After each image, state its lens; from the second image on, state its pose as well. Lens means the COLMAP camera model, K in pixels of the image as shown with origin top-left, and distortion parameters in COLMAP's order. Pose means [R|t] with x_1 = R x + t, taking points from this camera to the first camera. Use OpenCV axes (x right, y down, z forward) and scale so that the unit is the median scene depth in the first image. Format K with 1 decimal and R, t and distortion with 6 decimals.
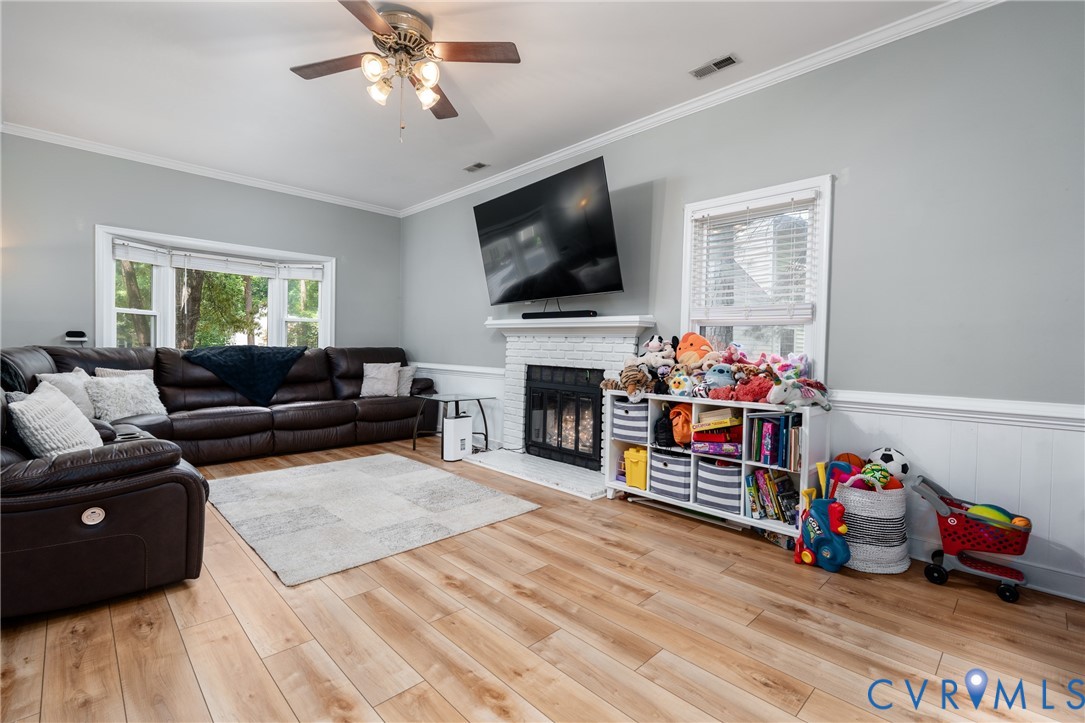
lens RADIAL K [[492.0, 0, 542.6], [0, 492.0, 357.9], [0, 0, 1]] dist [-0.000913, 0.000027]
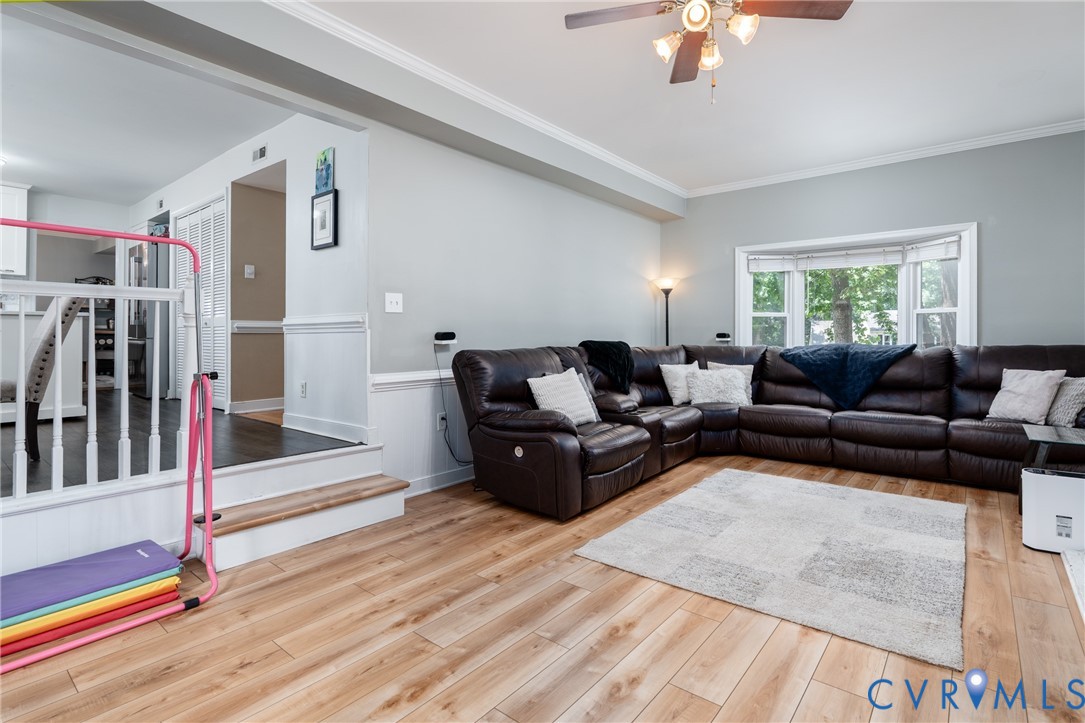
lens RADIAL K [[514.6, 0, 545.1], [0, 514.6, 336.2], [0, 0, 1]] dist [-0.002760, -0.000166]
pose [[0.126707, -0.020461, -0.991729, 0.355654], [-0.018720, 0.999560, -0.023014, -0.008019], [0.991763, 0.021481, 0.126269, 0.401570]]
